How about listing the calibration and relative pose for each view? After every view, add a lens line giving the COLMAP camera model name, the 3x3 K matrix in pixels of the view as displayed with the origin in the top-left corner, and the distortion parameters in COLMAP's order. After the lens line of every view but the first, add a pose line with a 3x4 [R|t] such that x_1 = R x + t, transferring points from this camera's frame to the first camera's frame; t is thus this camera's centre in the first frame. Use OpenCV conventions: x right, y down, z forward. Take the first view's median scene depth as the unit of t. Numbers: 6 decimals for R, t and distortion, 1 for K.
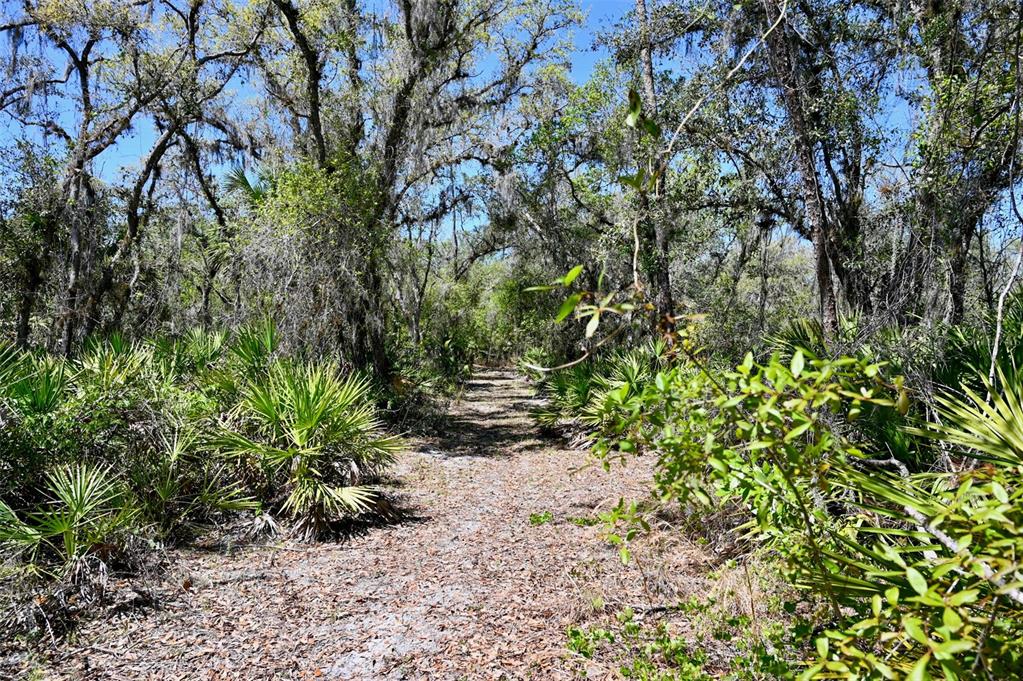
lens RADIAL K [[706.3, 0, 510.4], [0, 706.3, 339.9], [0, 0, 1]] dist [0.000570, -0.000094]
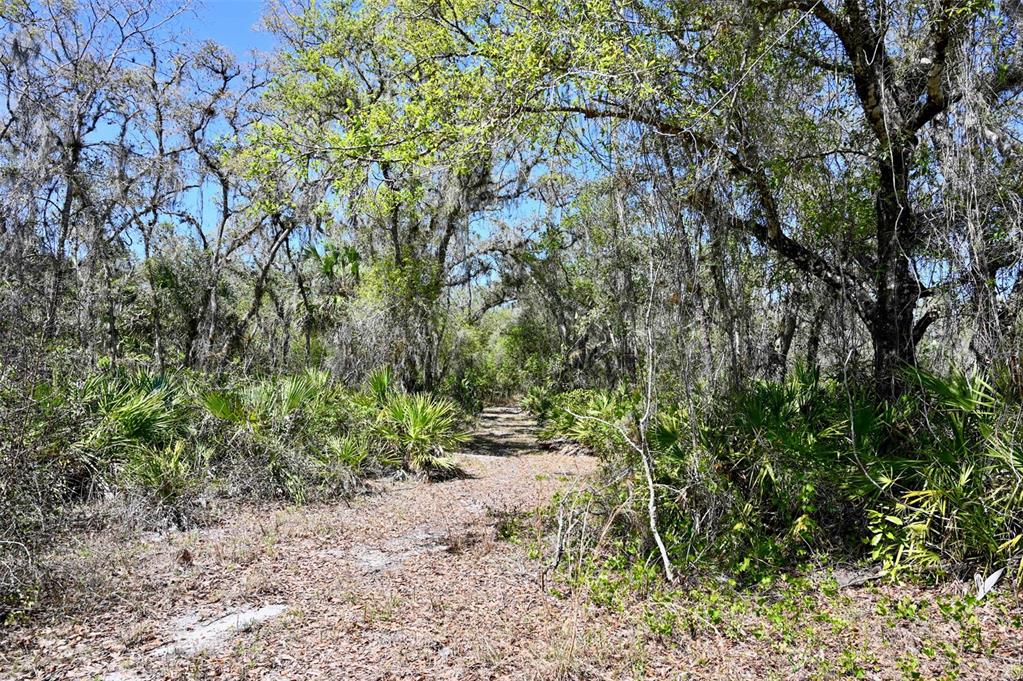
lens RADIAL K [[706.3, 0, 514.1], [0, 706.3, 340.7], [0, 0, 1]] dist [0.000570, -0.000094]
pose [[0.999793, 0.019971, 0.003856, -0.013305], [-0.019740, 0.998409, -0.052816, -0.002963], [-0.004905, 0.052729, 0.998597, -0.270660]]
